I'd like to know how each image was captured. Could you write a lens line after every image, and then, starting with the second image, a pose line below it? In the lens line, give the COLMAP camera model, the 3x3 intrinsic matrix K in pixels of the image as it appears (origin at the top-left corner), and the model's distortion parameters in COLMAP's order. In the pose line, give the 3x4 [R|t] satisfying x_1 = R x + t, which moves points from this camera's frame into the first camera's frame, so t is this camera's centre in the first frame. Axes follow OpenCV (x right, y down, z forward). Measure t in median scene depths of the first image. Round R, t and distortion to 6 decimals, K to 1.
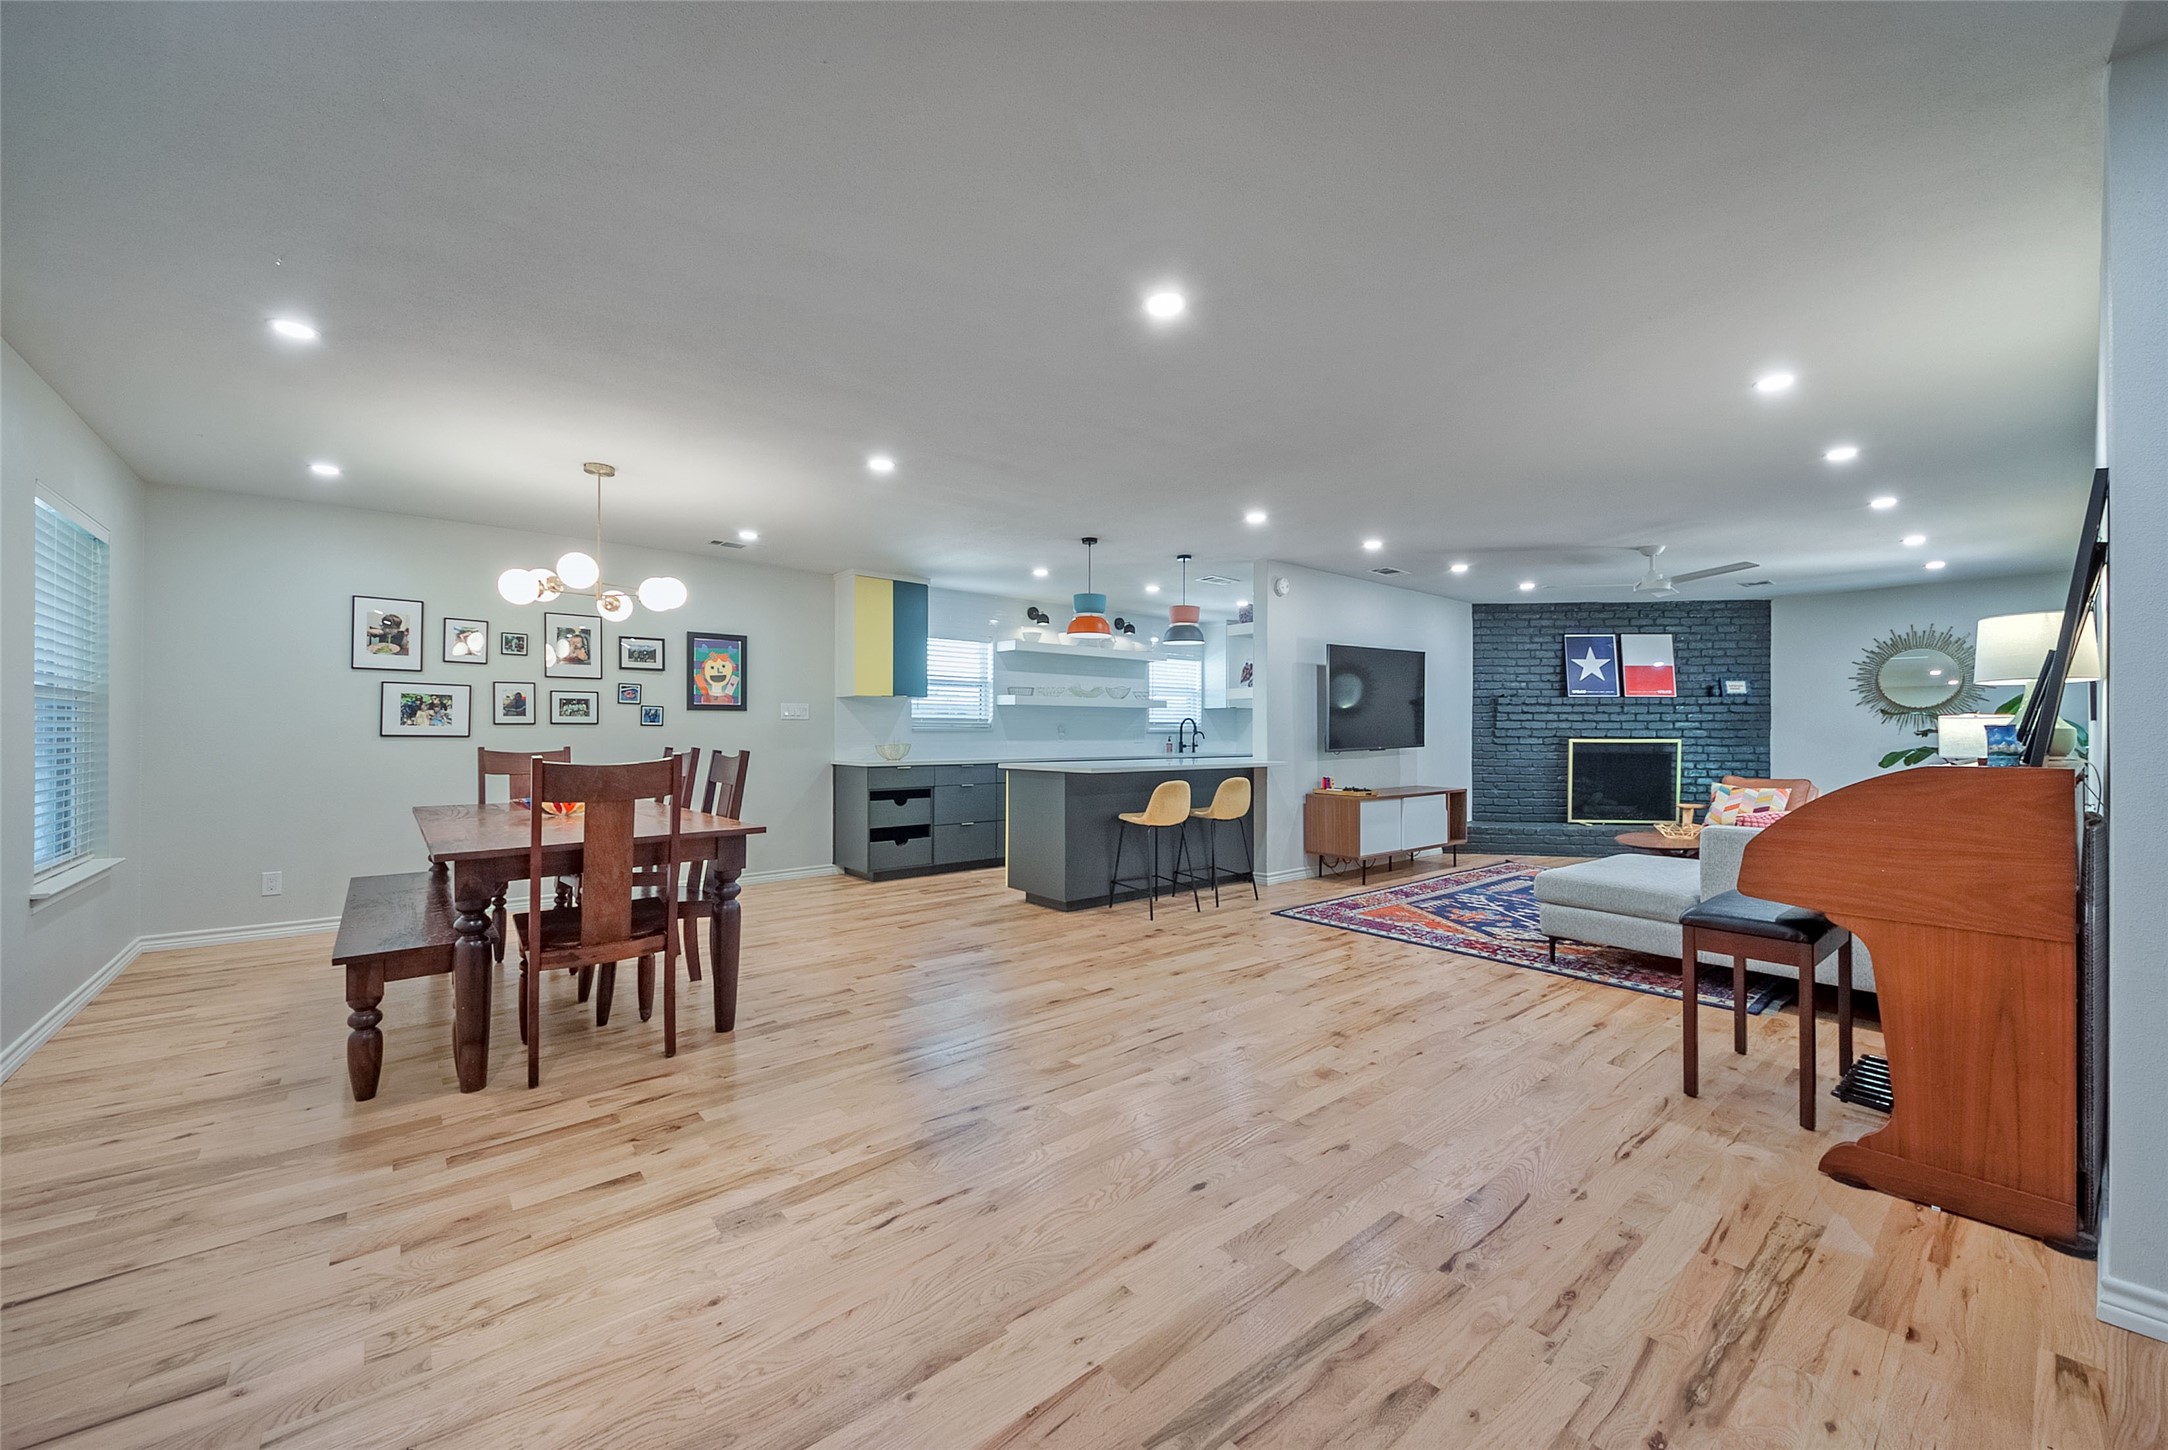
lens RADIAL K [[819.3, 0, 1079.4], [0, 819.3, 725.9], [0, 0, 1]] dist [0.055029, -0.035188]
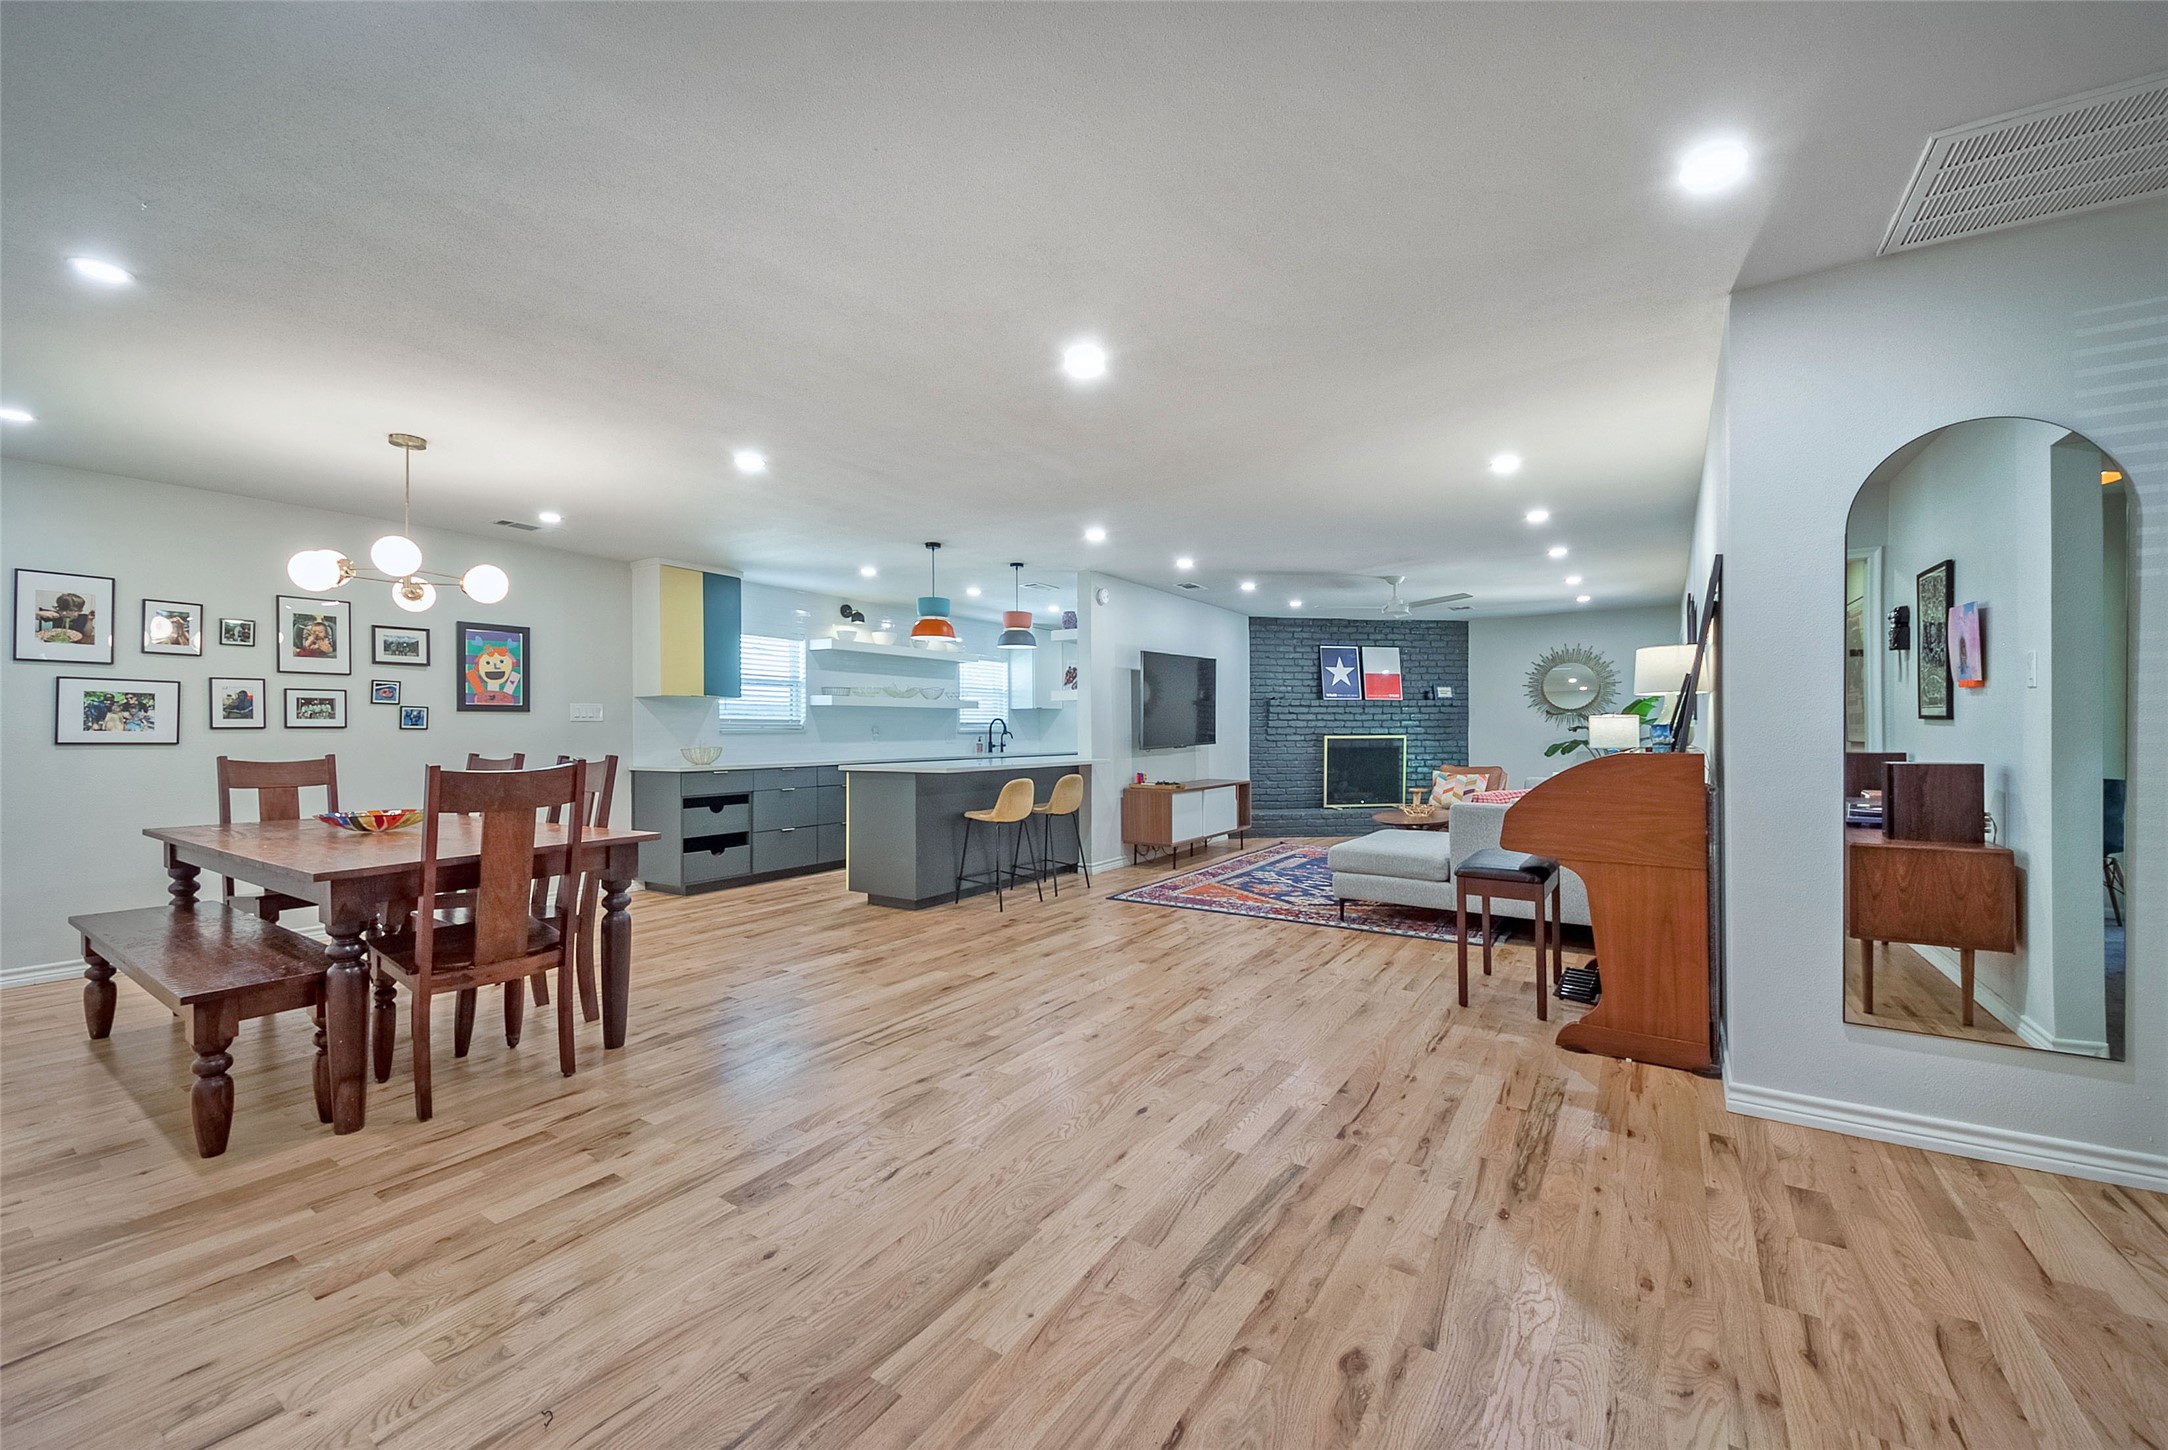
lens RADIAL K [[843.8, 0, 1077.0], [0, 843.8, 724.5], [0, 0, 1]] dist [0.059683, -0.036606]
pose [[0.960175, -0.004267, 0.279368, -0.097820], [0.004561, 0.999990, -0.000401, -0.001622], [-0.279363, 0.001659, 0.960184, -0.054218]]
